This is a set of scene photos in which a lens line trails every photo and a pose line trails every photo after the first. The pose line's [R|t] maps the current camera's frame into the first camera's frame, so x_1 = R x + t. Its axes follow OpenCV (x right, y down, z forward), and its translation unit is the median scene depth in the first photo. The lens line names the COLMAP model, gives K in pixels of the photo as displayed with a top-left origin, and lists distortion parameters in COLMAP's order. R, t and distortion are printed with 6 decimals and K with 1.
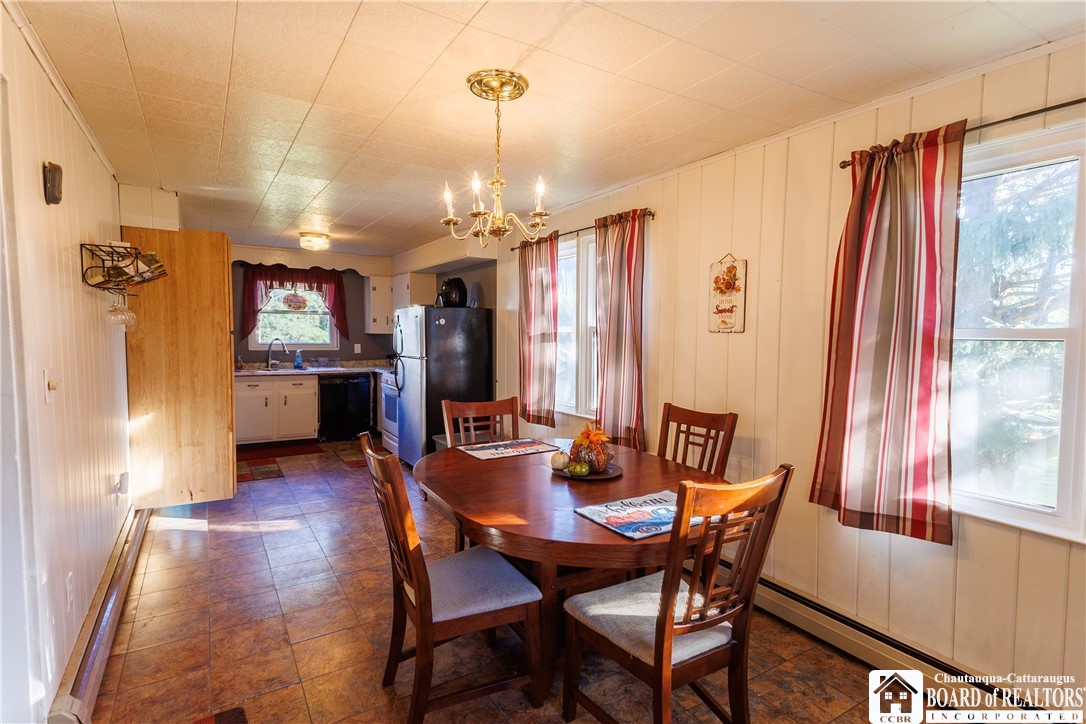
lens RADIAL K [[548.8, 0, 544.4], [0, 548.8, 359.9], [0, 0, 1]] dist [0.039347, -0.002812]
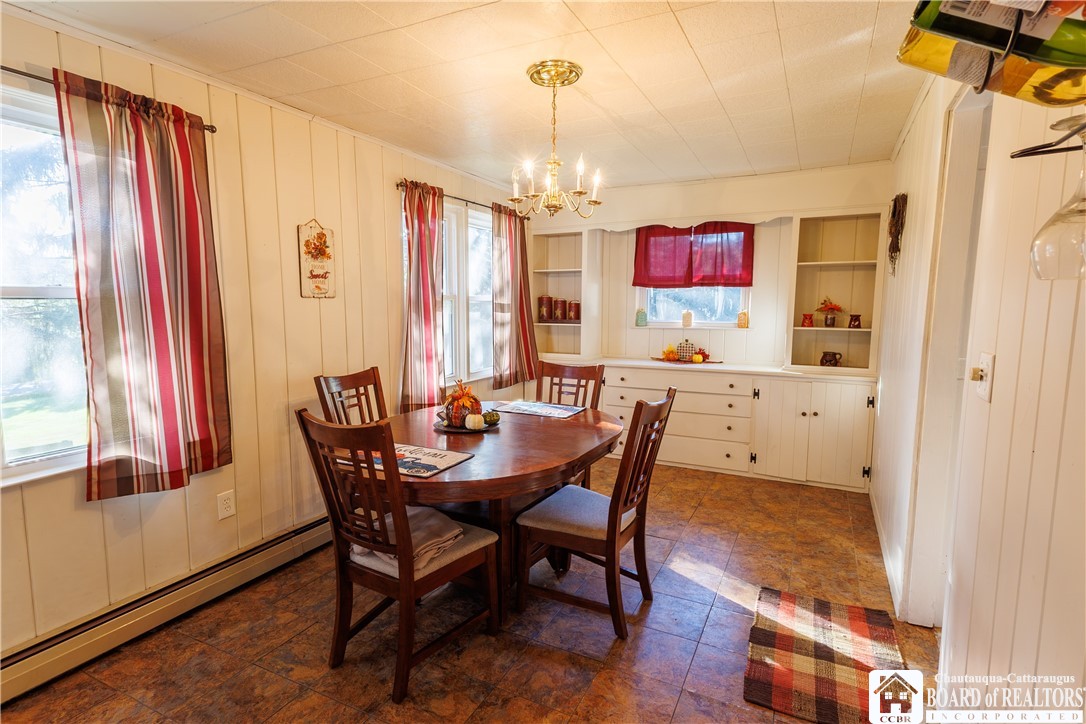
lens RADIAL K [[548.8, 0, 542.1], [0, 548.8, 360.5], [0, 0, 1]] dist [0.039347, -0.002812]
pose [[-0.527450, -0.108077, 0.842684, -0.569181], [0.046343, 0.986739, 0.155559, -0.056118], [-0.848321, 0.121102, -0.515447, 0.889451]]
